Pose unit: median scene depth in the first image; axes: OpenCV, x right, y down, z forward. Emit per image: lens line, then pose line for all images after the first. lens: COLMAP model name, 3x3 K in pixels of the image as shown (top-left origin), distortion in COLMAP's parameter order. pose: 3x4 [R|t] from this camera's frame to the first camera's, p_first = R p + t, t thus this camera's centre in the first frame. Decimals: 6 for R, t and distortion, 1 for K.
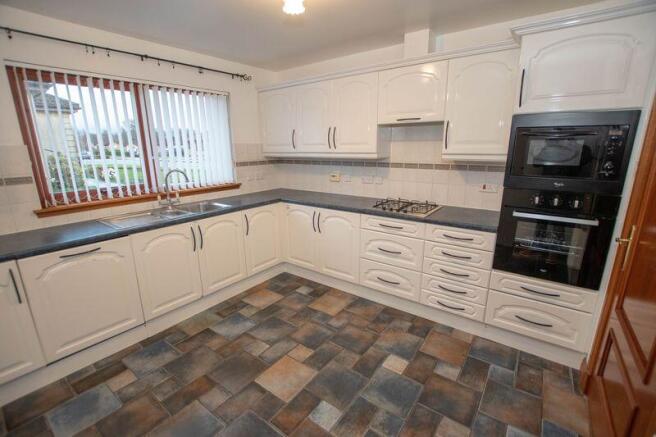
lens RADIAL K [[294.9, 0, 323.9], [0, 294.9, 219.4], [0, 0, 1]] dist [-0.022913, -0.000184]
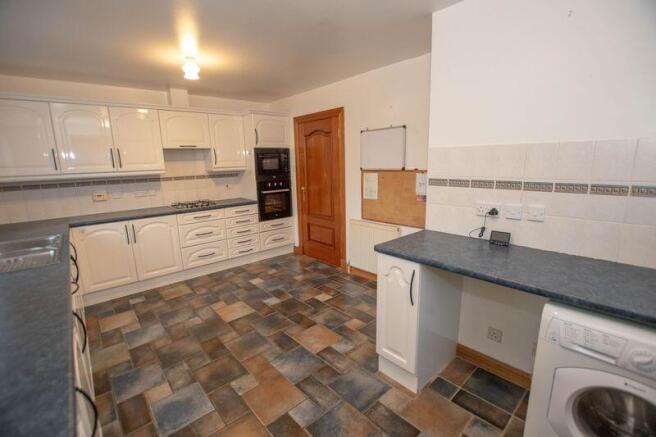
lens RADIAL K [[294.9, 0, 323.9], [0, 294.9, 219.4], [0, 0, 1]] dist [-0.022913, -0.000184]
pose [[0.207787, -0.188486, 0.959843, -1.142234], [0.259661, 0.956684, 0.131654, -0.000140], [-0.943081, 0.221877, 0.247729, 0.062982]]
